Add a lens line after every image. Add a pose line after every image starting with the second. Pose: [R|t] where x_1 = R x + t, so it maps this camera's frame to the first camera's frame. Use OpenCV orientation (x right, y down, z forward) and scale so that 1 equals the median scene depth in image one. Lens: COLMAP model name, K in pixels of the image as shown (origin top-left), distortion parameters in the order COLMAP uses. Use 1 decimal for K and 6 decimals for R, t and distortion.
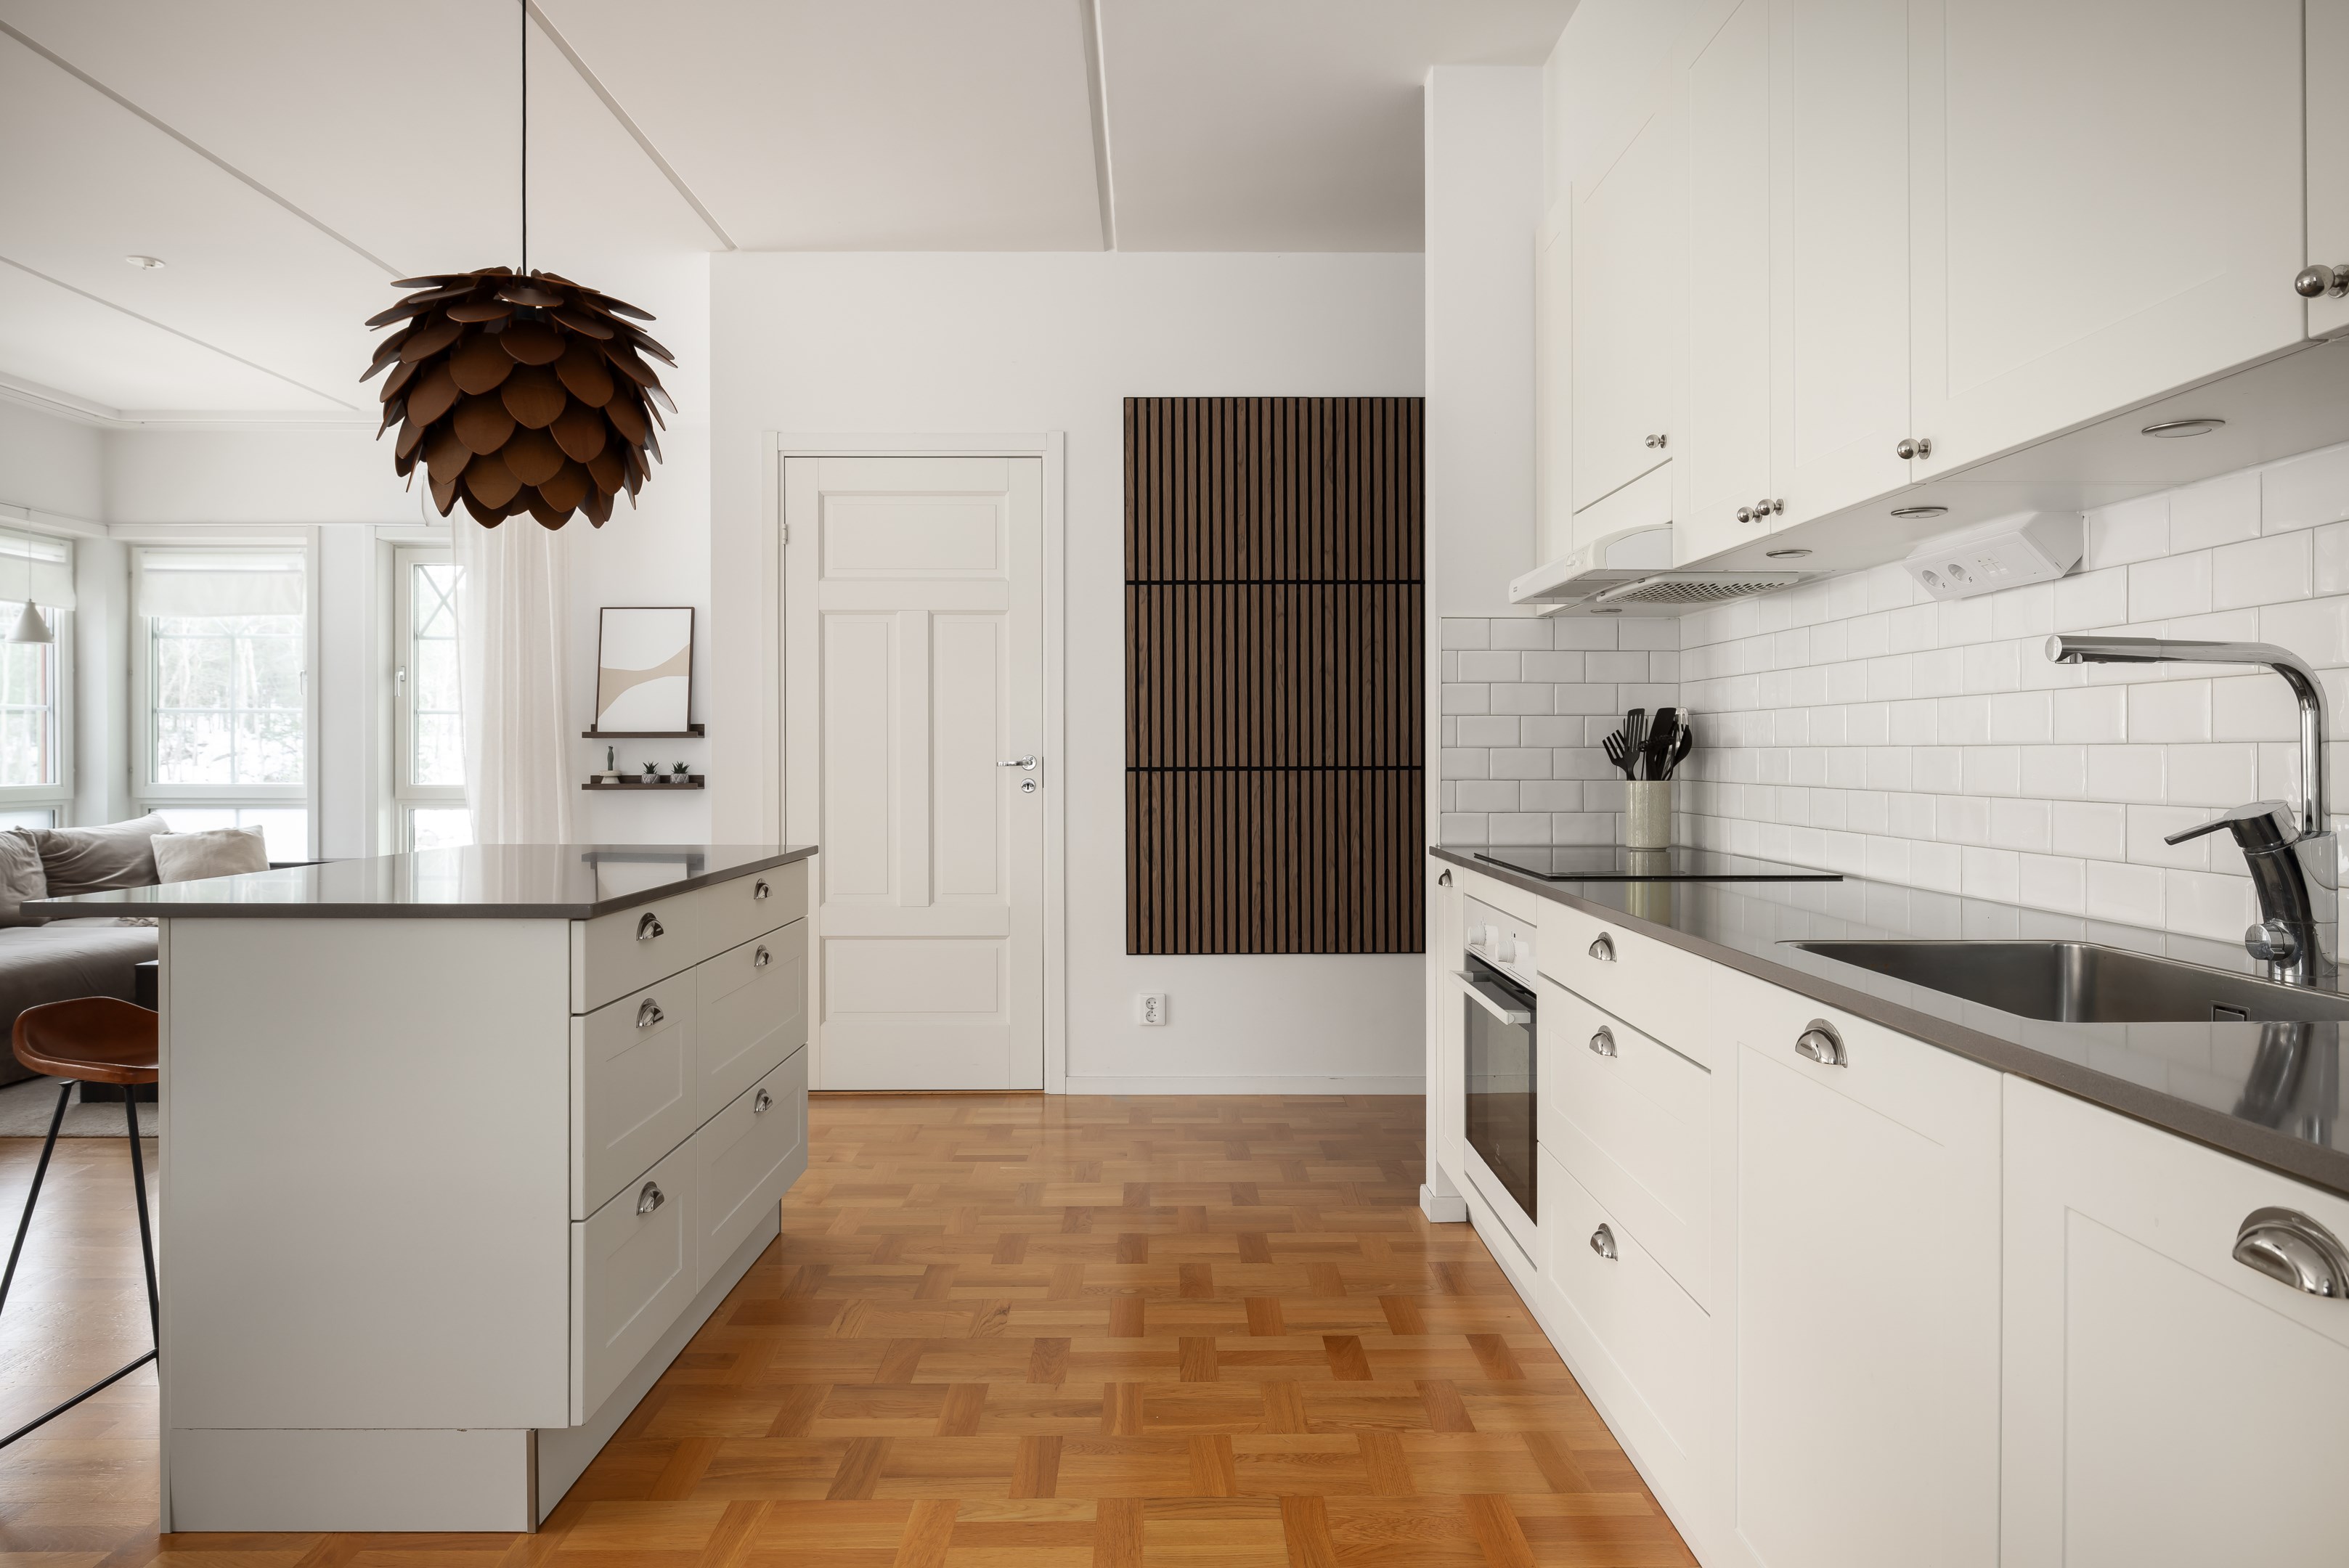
lens RADIAL K [[1458.7, 0, 1171.5], [0, 1458.7, 755.6], [0, 0, 1]] dist [-0.000651, -0.002252]
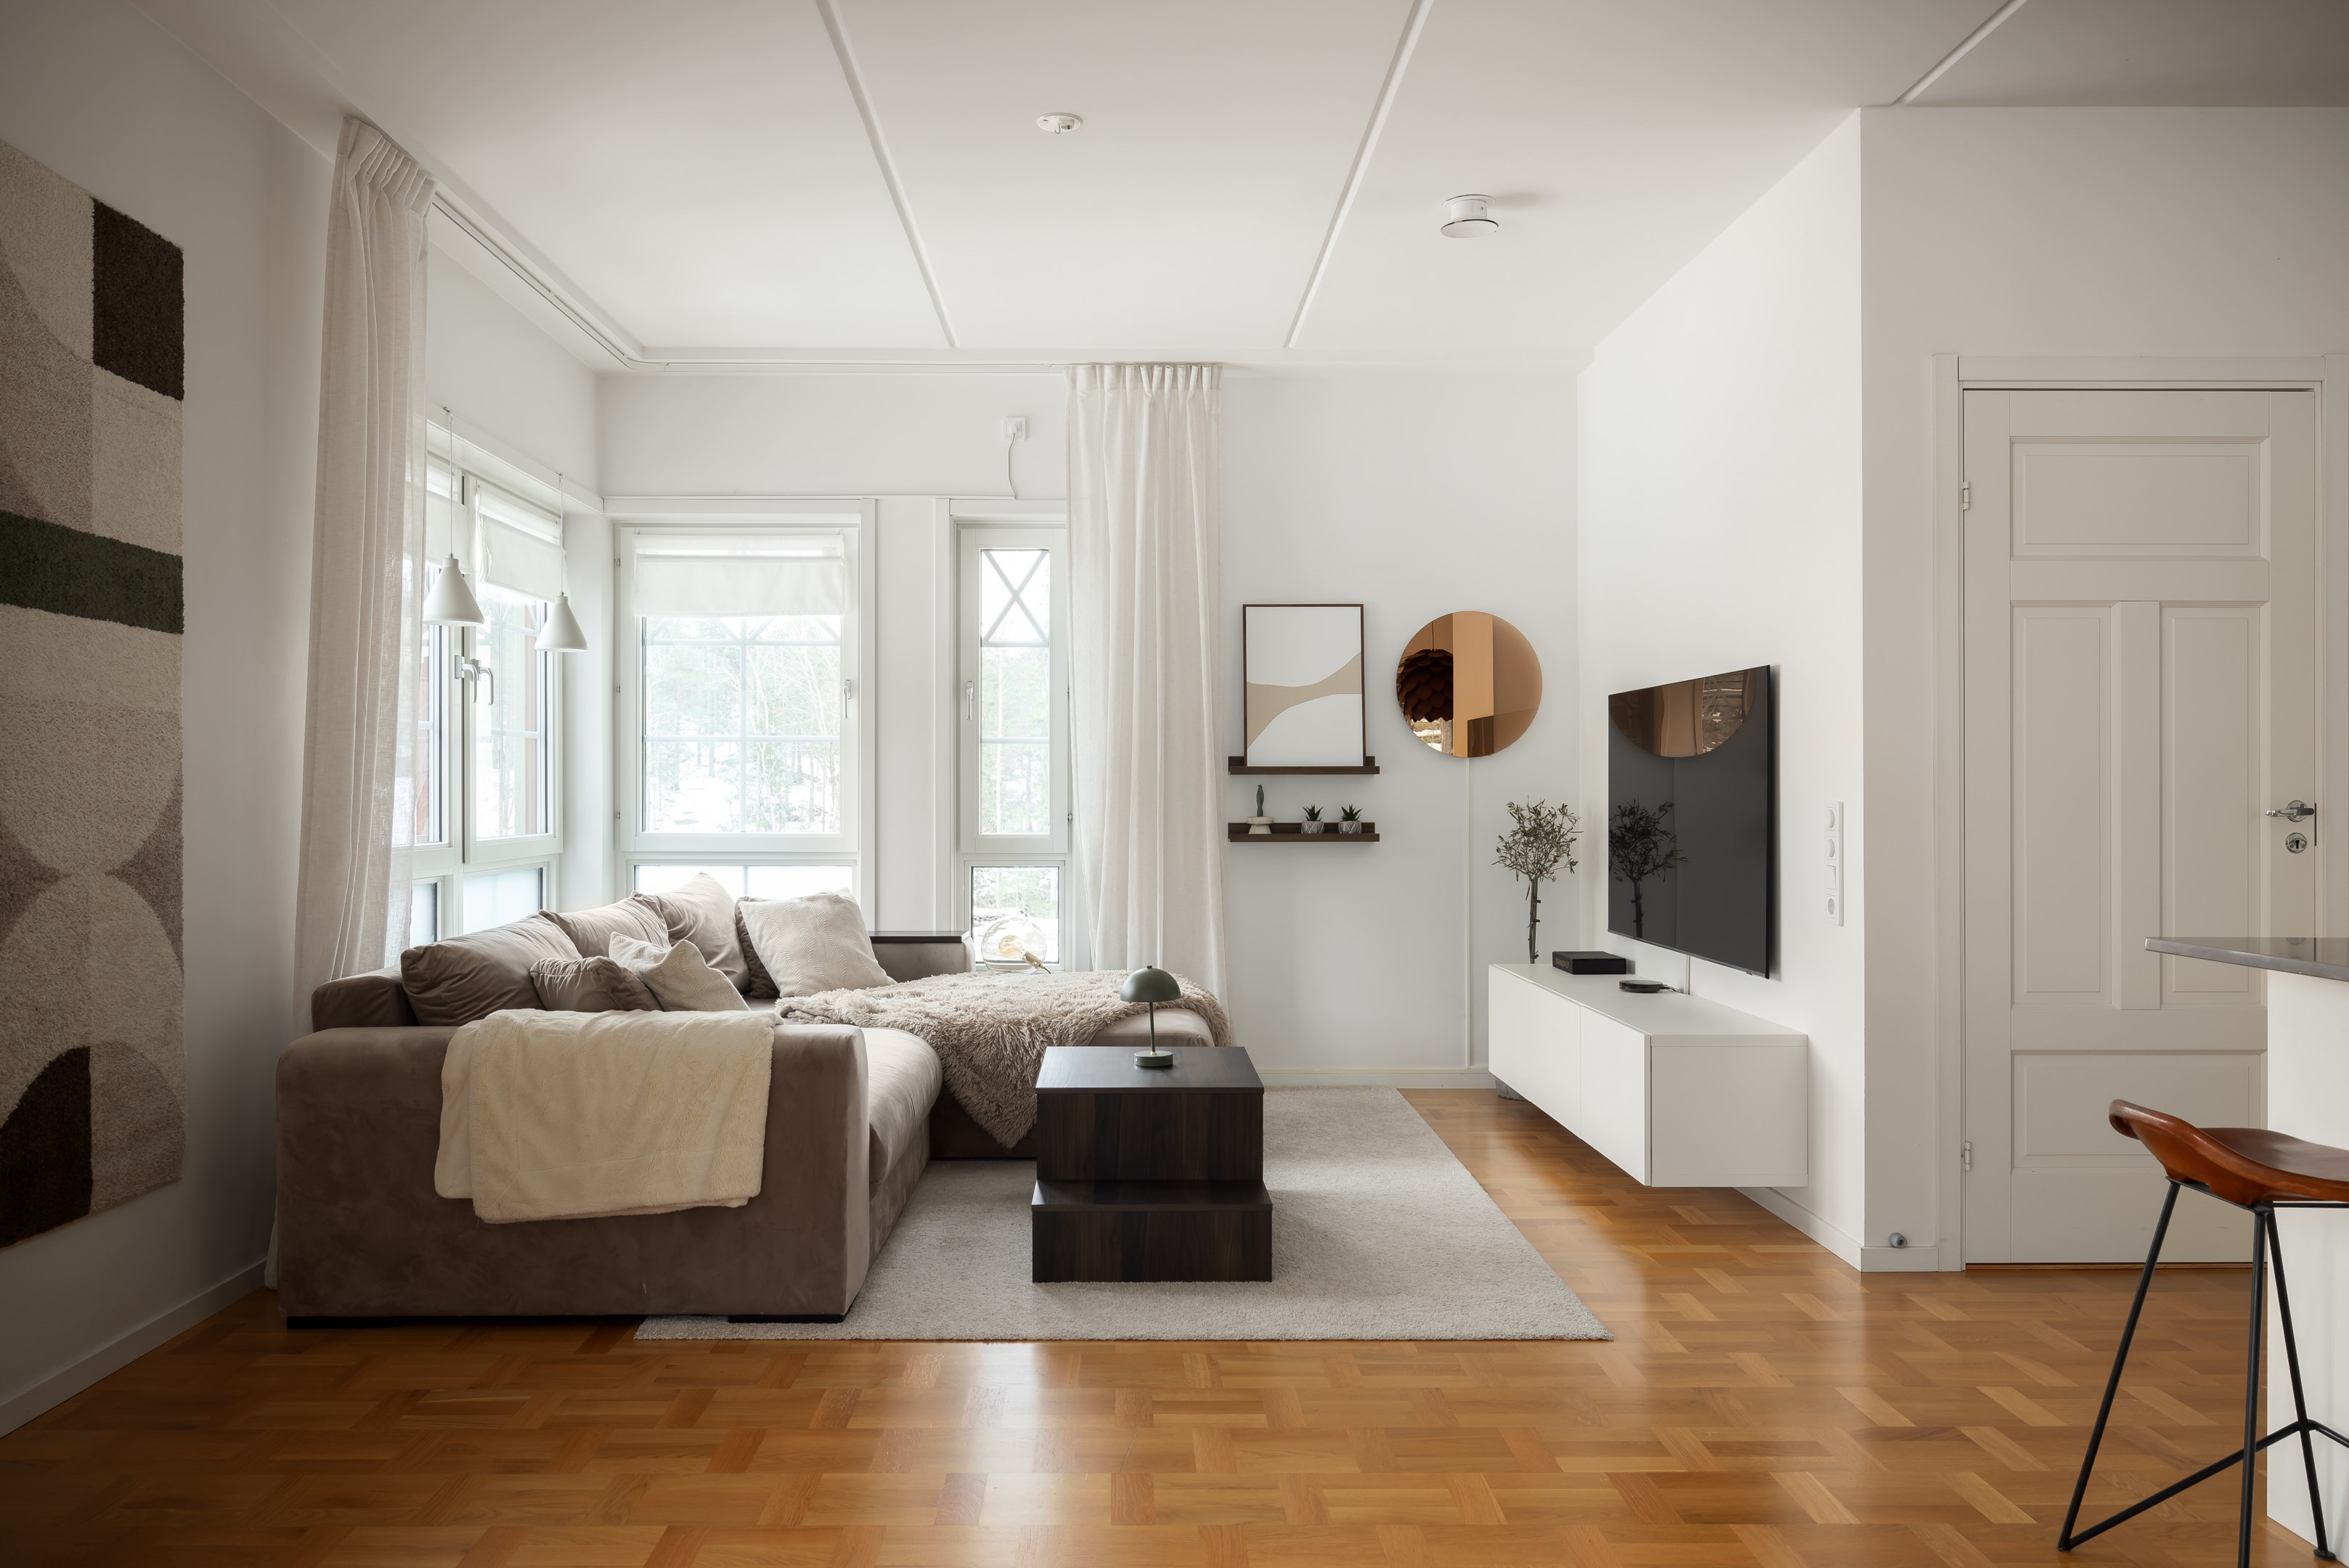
lens RADIAL K [[1703.5, 0, 1127.3], [0, 1703.5, 781.1], [0, 0, 1]] dist [-0.000505, 0.000502]
pose [[0.999982, 0.001284, -0.005877, -0.450254], [-0.001320, 0.999980, -0.006193, -0.002931], [0.005869, 0.006200, 0.999964, 0.101946]]
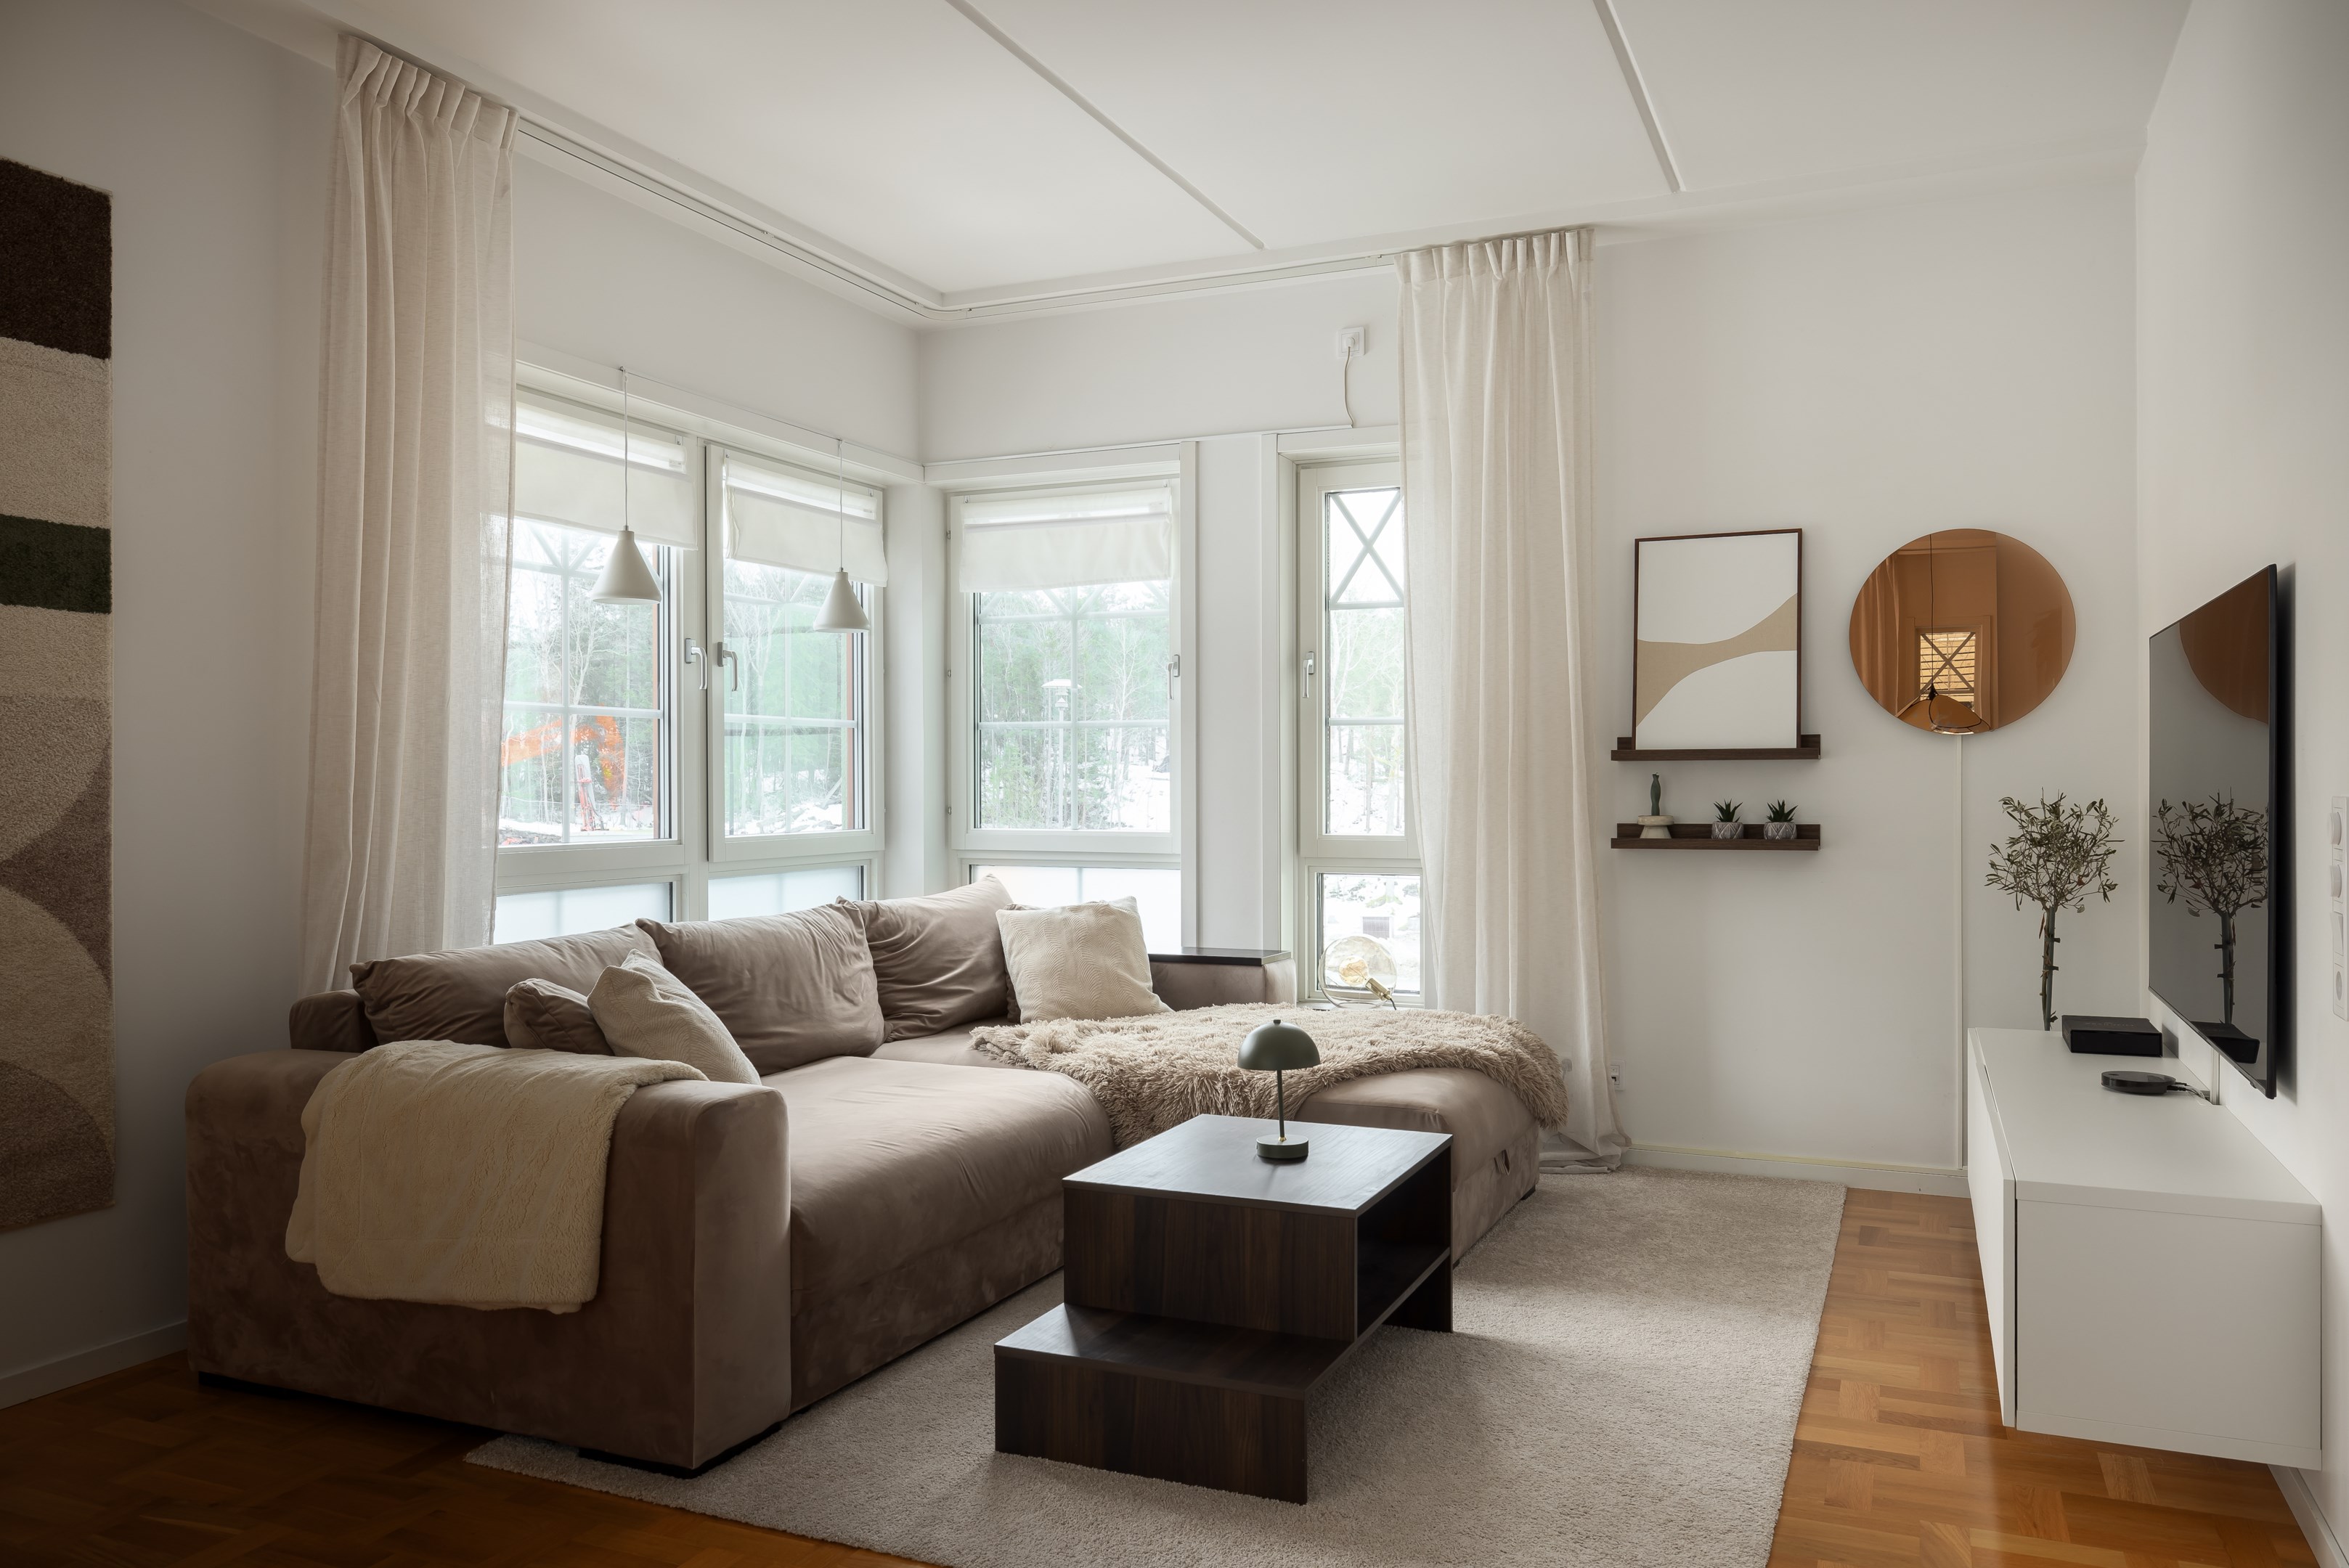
lens RADIAL K [[1690.3, 0, 1174.5], [0, 1690.3, 784.0], [0, 0, 1]] dist [-0.002330, 0.003264]
pose [[0.912020, -0.000639, -0.410146, -0.282821], [0.000623, 1.000000, -0.000172, -0.002602], [0.410146, -0.000099, 0.912020, 0.301445]]
